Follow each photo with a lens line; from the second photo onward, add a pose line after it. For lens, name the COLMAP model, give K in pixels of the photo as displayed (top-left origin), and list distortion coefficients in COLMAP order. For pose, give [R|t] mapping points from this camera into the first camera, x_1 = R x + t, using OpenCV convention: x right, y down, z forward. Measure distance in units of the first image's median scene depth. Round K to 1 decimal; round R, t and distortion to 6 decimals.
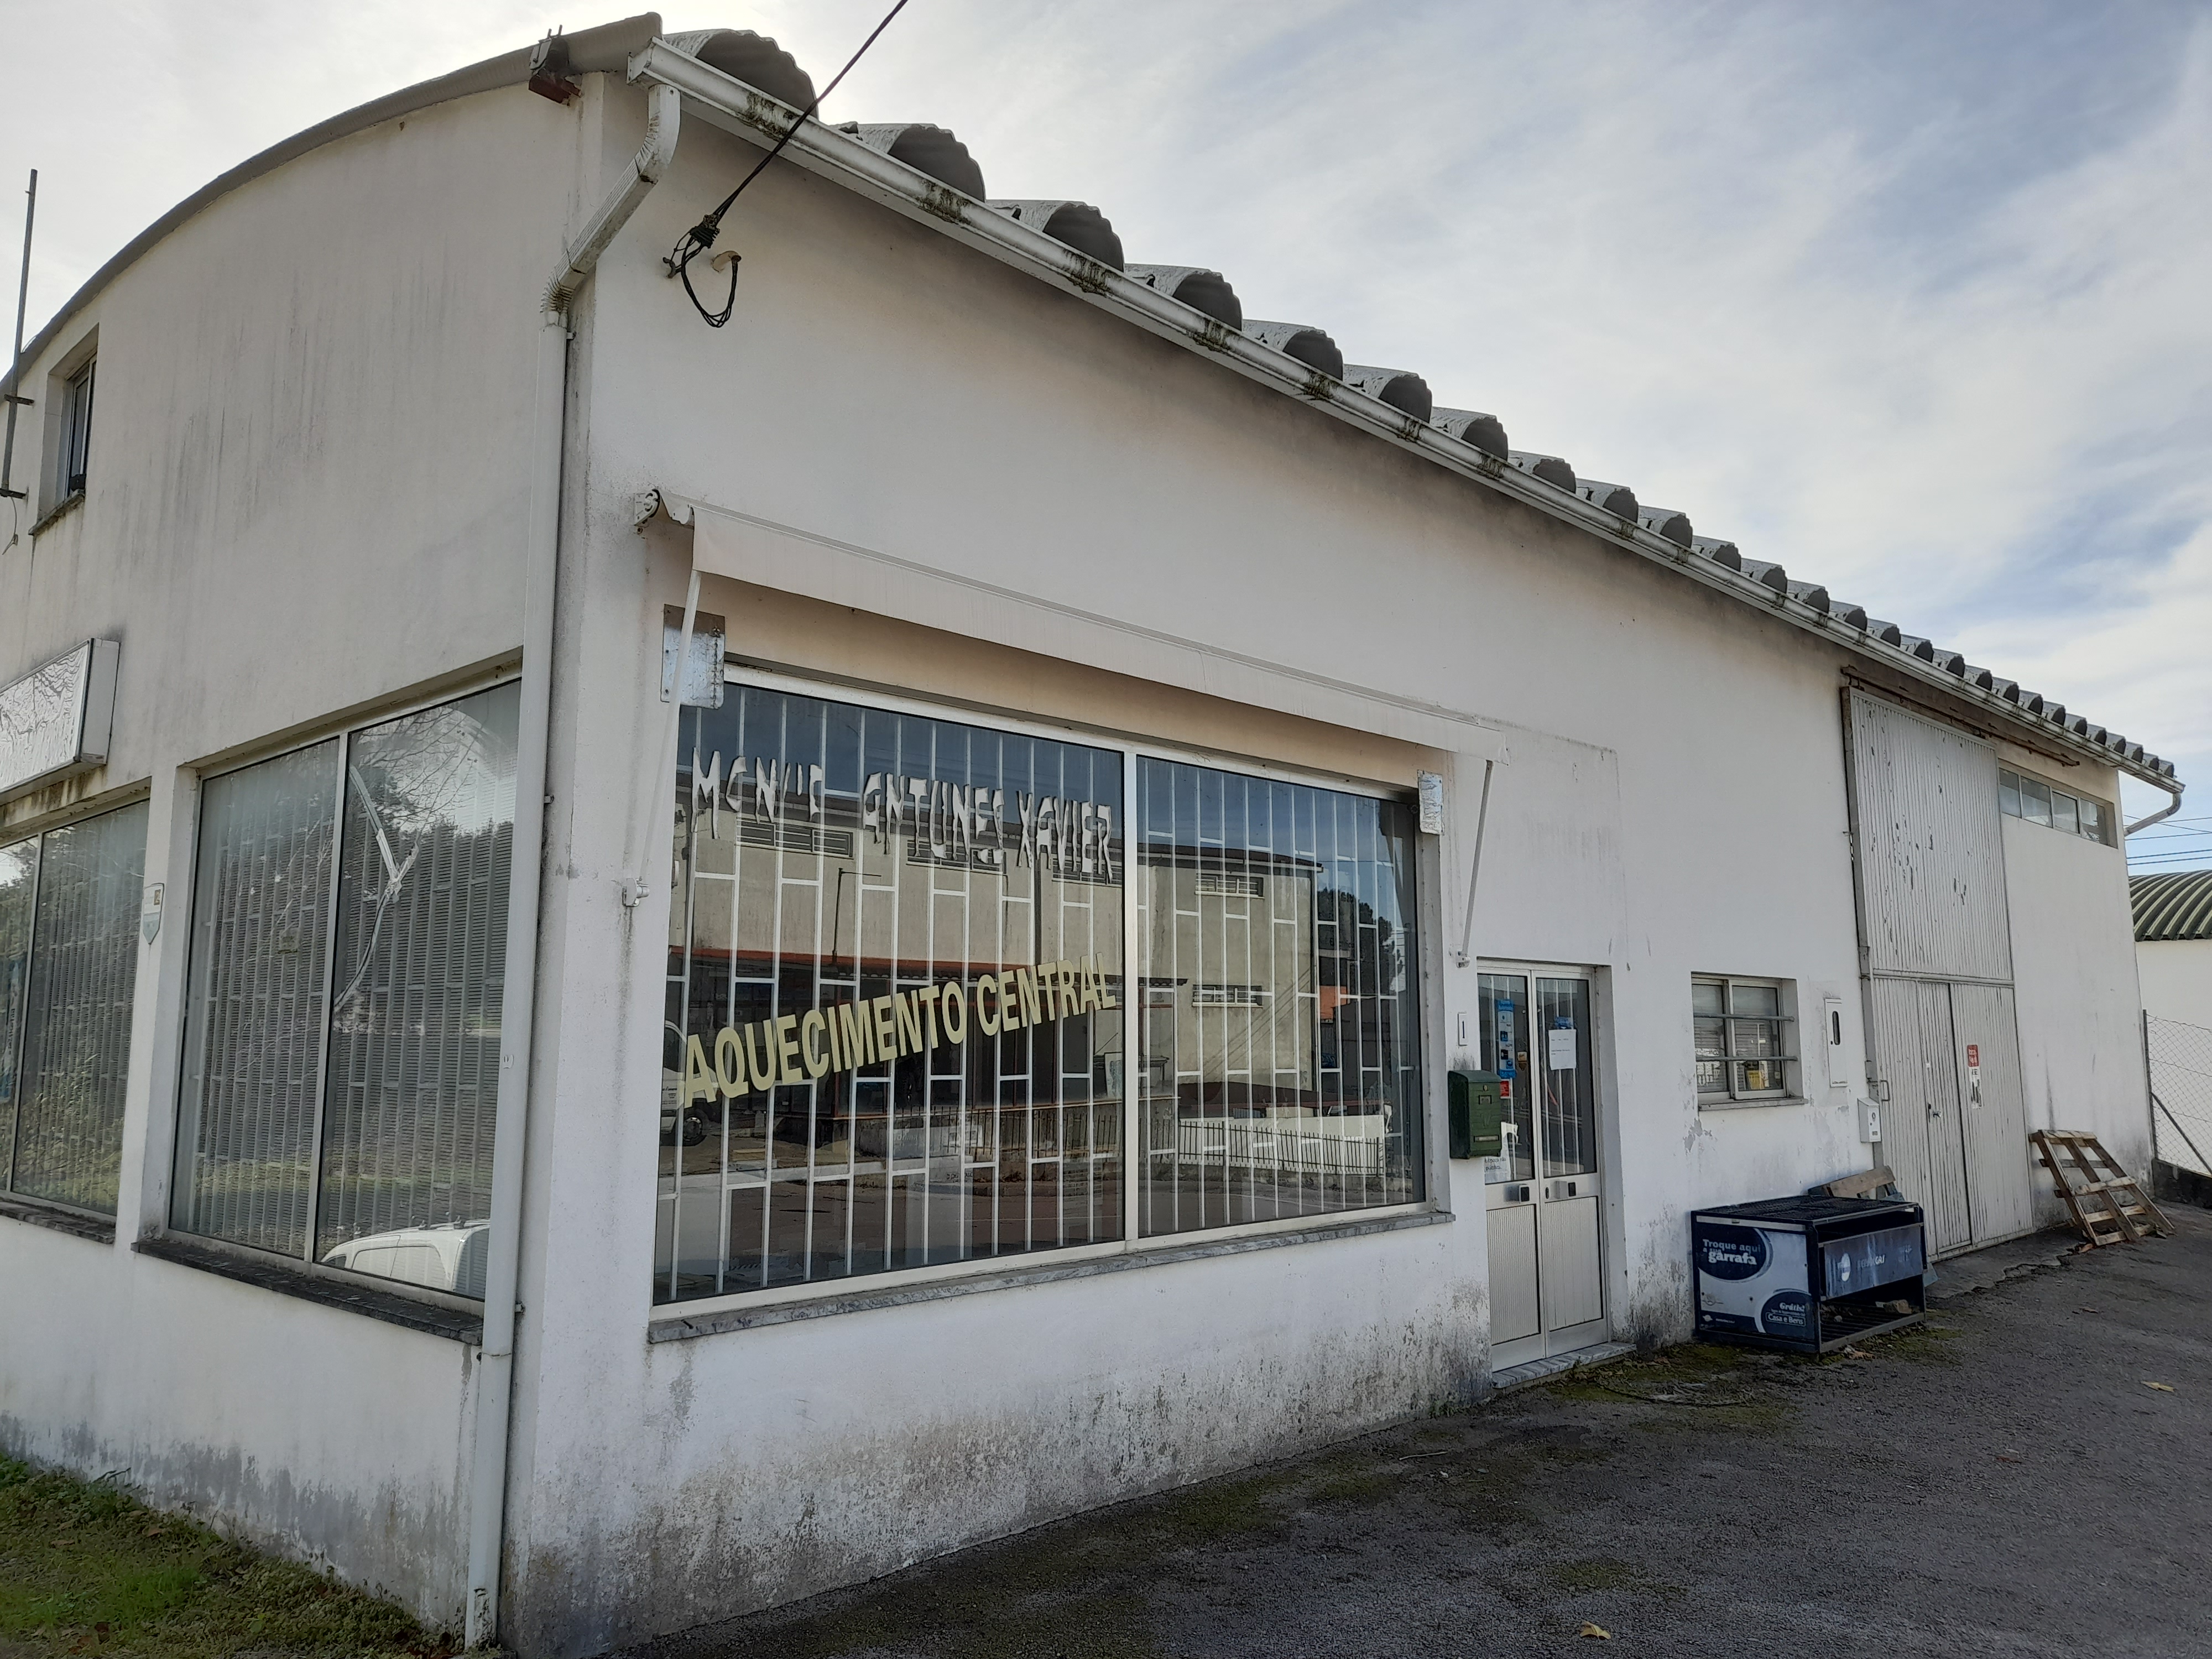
lens RADIAL K [[1621.9, 0, 1110.6], [0, 1621.9, 813.4], [0, 0, 1]] dist [0.072474, -0.084175]
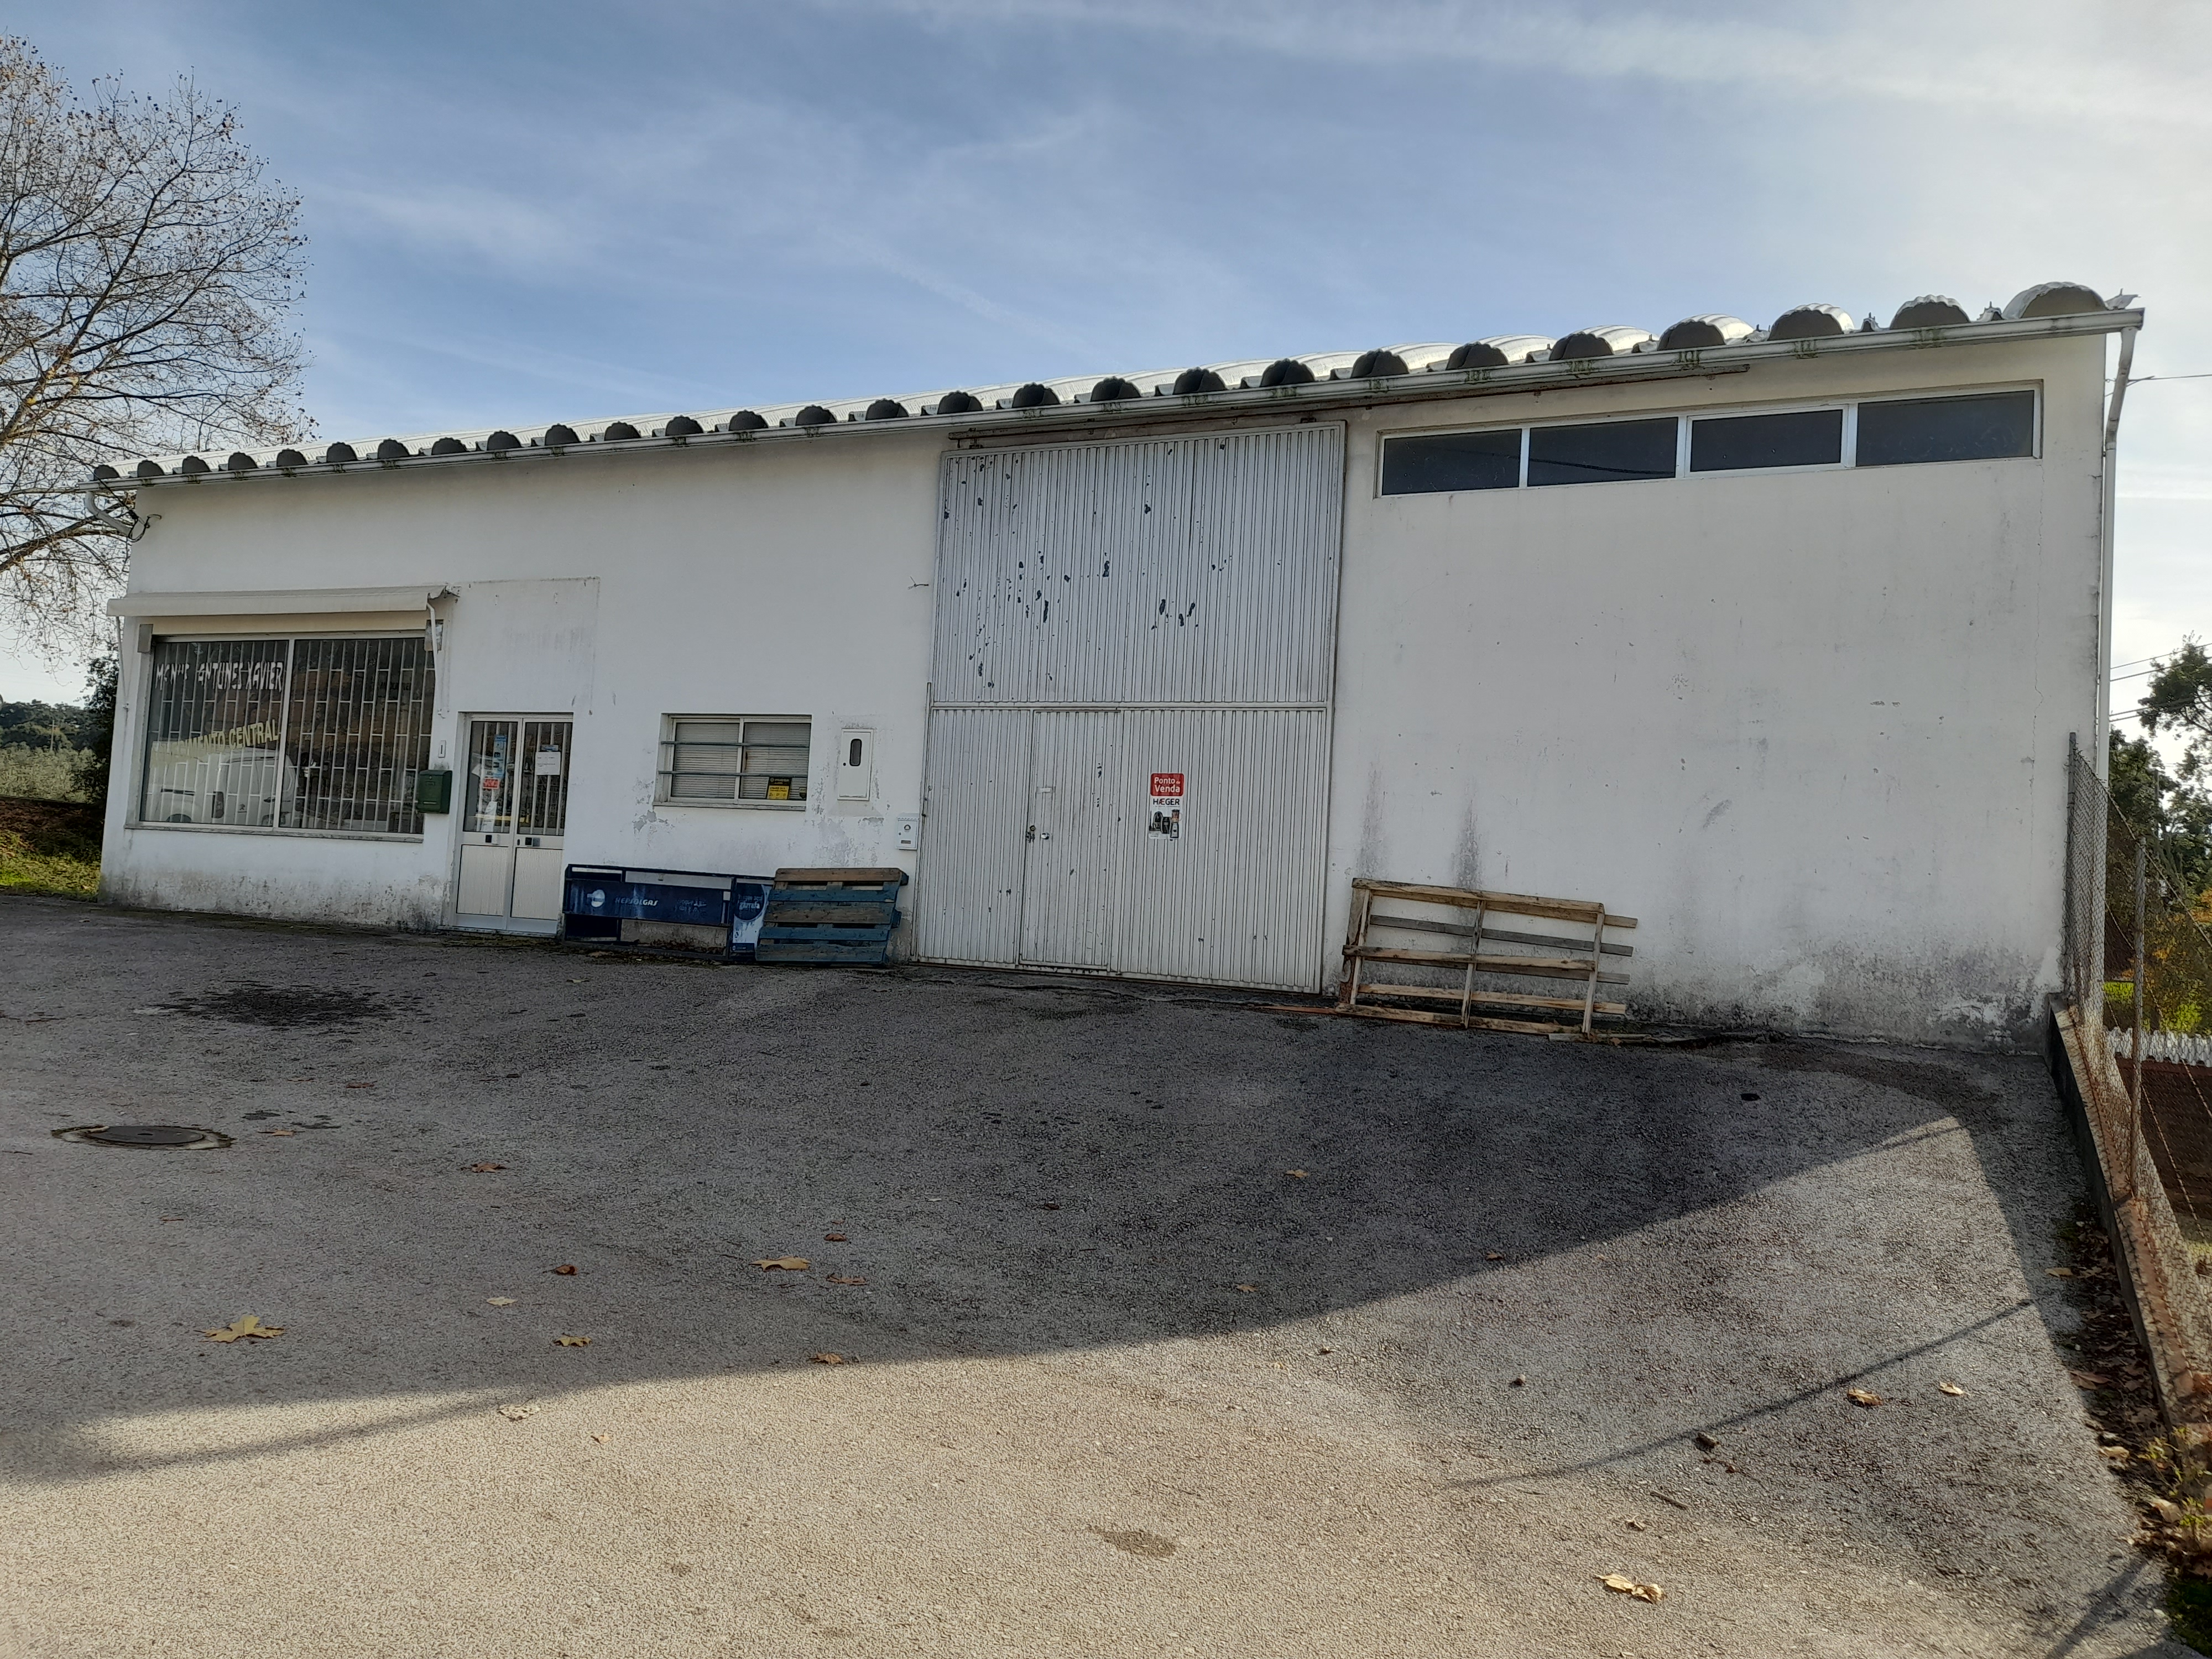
lens RADIAL K [[1621.9, 0, 1110.6], [0, 1621.9, 813.4], [0, 0, 1]] dist [0.072474, -0.084175]
pose [[0.324934, -0.038664, -0.944946, 2.427053], [0.067319, 0.997575, -0.017669, 0.311569], [0.943338, -0.057872, 0.326749, 1.162659]]
